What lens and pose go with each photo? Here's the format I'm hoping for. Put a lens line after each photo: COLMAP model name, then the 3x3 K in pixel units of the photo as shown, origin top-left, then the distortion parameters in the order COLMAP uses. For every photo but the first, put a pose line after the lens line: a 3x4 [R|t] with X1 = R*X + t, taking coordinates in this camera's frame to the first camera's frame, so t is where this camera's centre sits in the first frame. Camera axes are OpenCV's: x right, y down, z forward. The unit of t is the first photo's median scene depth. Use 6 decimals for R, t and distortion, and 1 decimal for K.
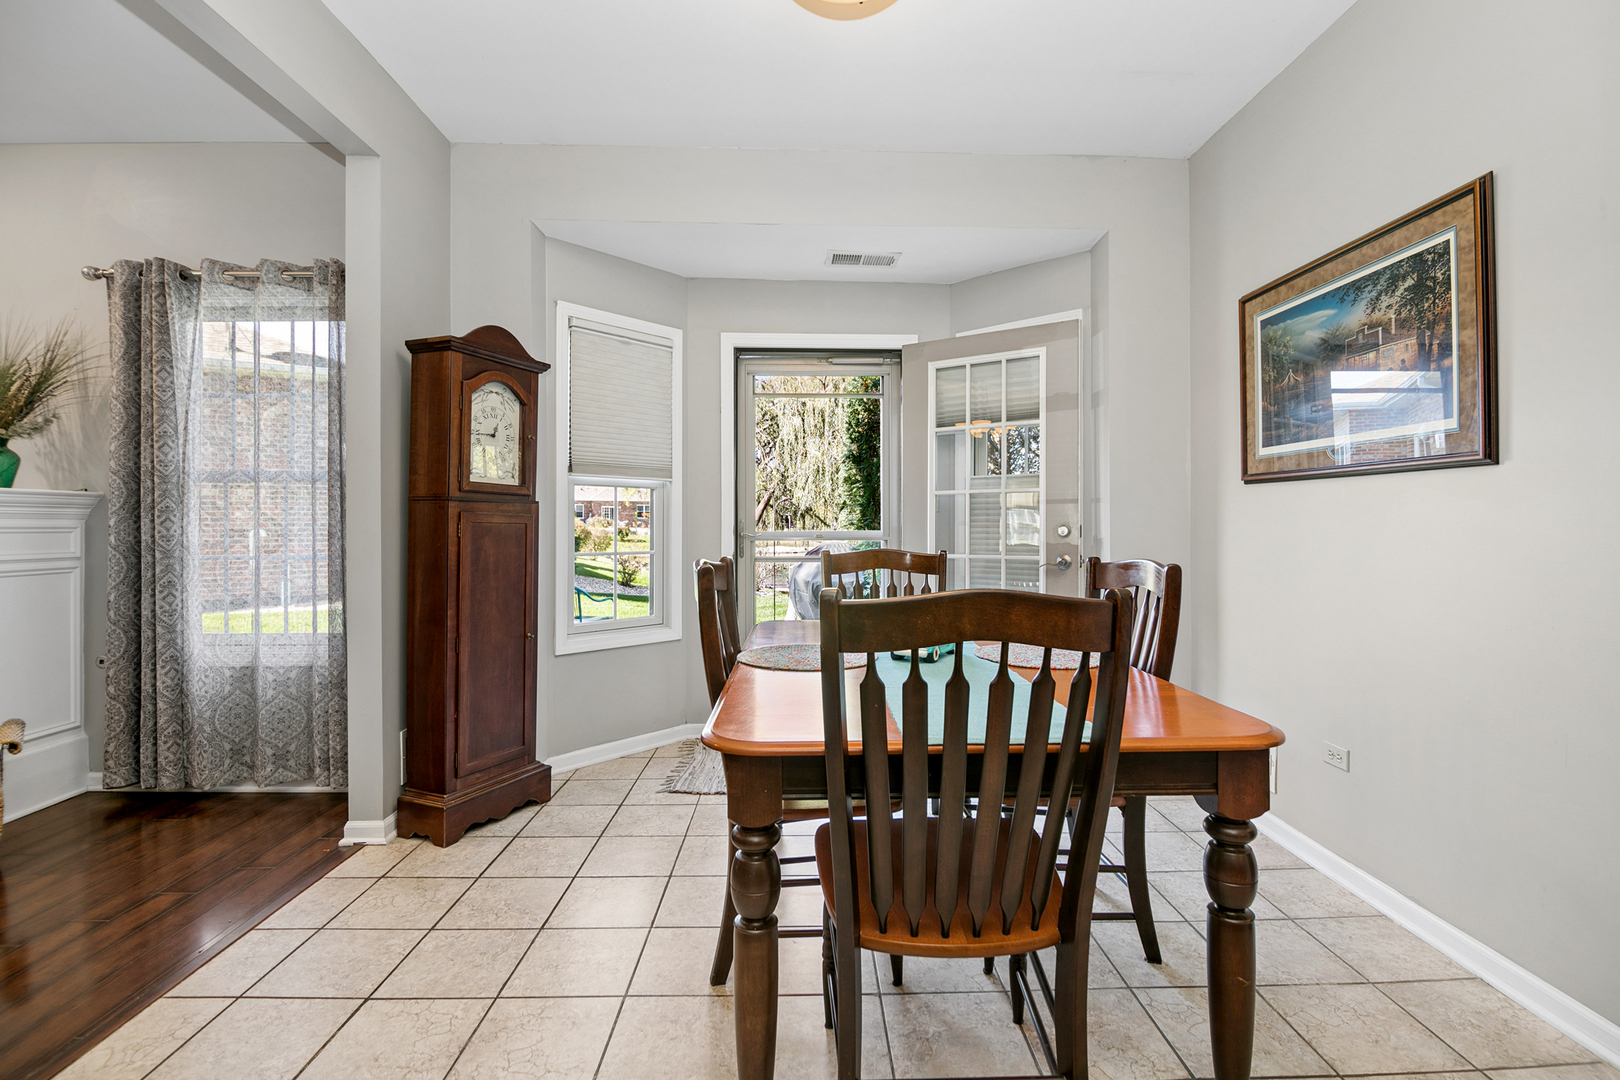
lens RADIAL K [[720.5, 0, 817.1], [0, 720.5, 520.6], [0, 0, 1]] dist [-0.018497, -0.003501]
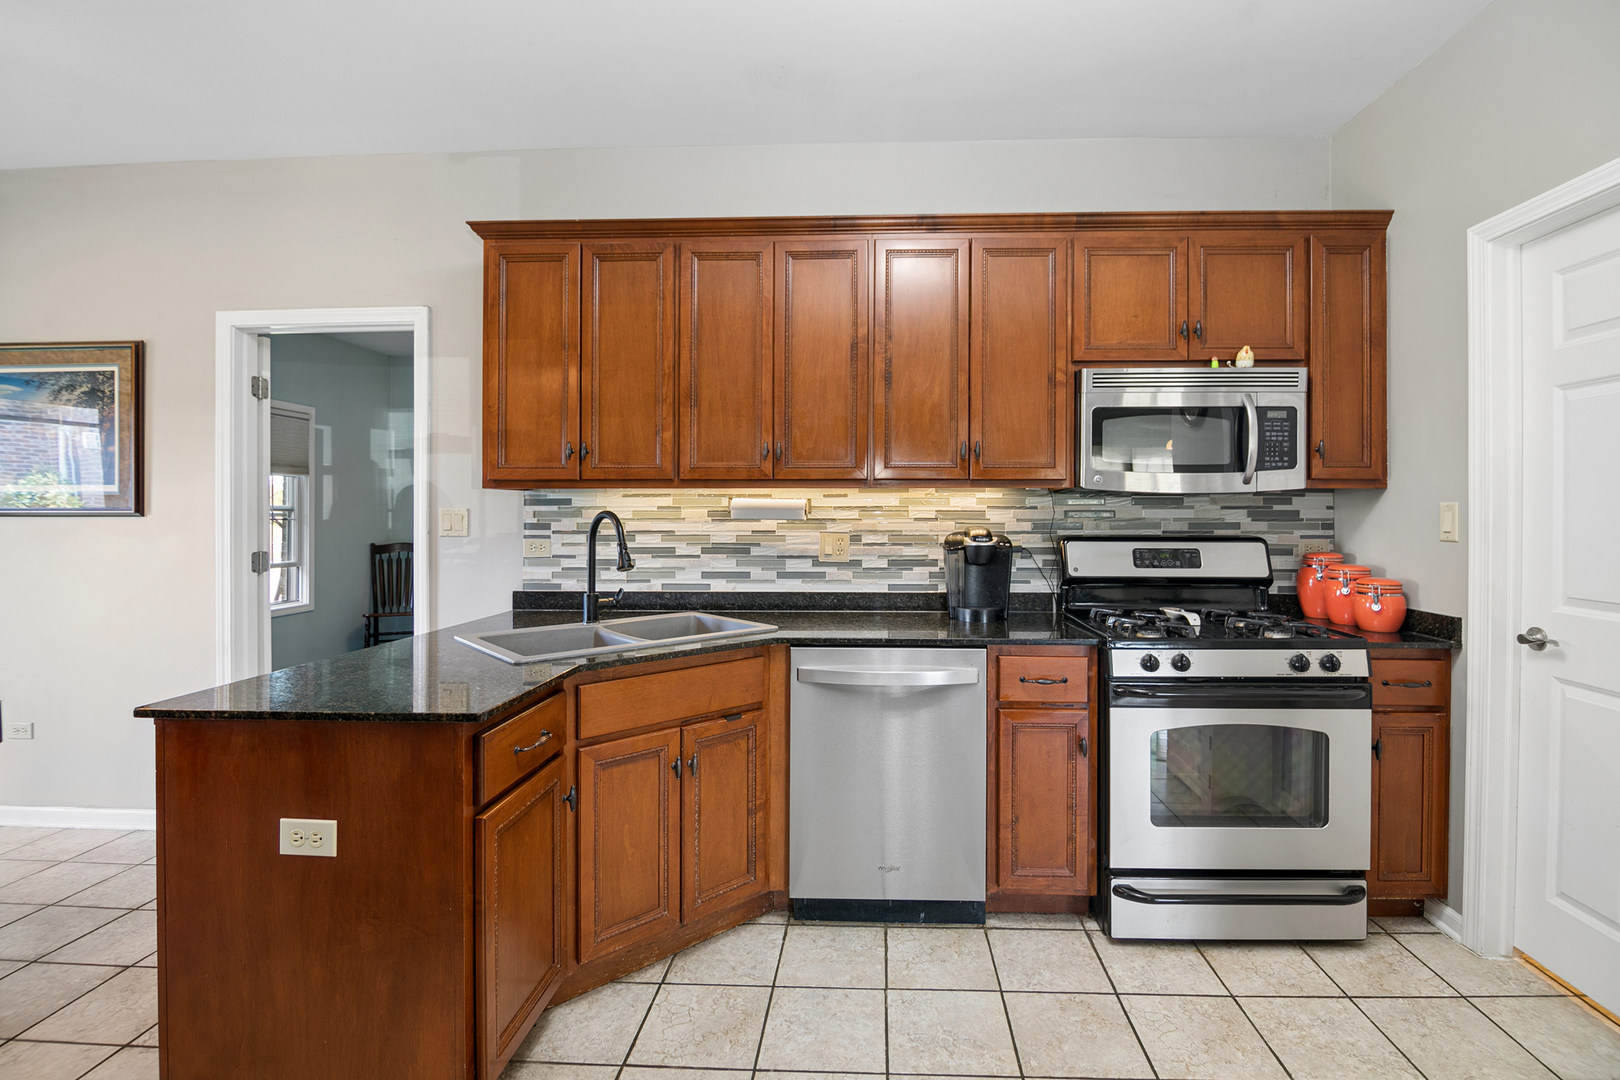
lens RADIAL K [[758.1, 0, 817.9], [0, 758.1, 511.0], [0, 0, 1]] dist [-0.001913, -0.000459]
pose [[0.079162, 0.001154, 0.996861, -0.573248], [0.000779, 0.999999, -0.001220, -0.072440], [-0.996861, 0.000873, 0.079161, -0.605087]]
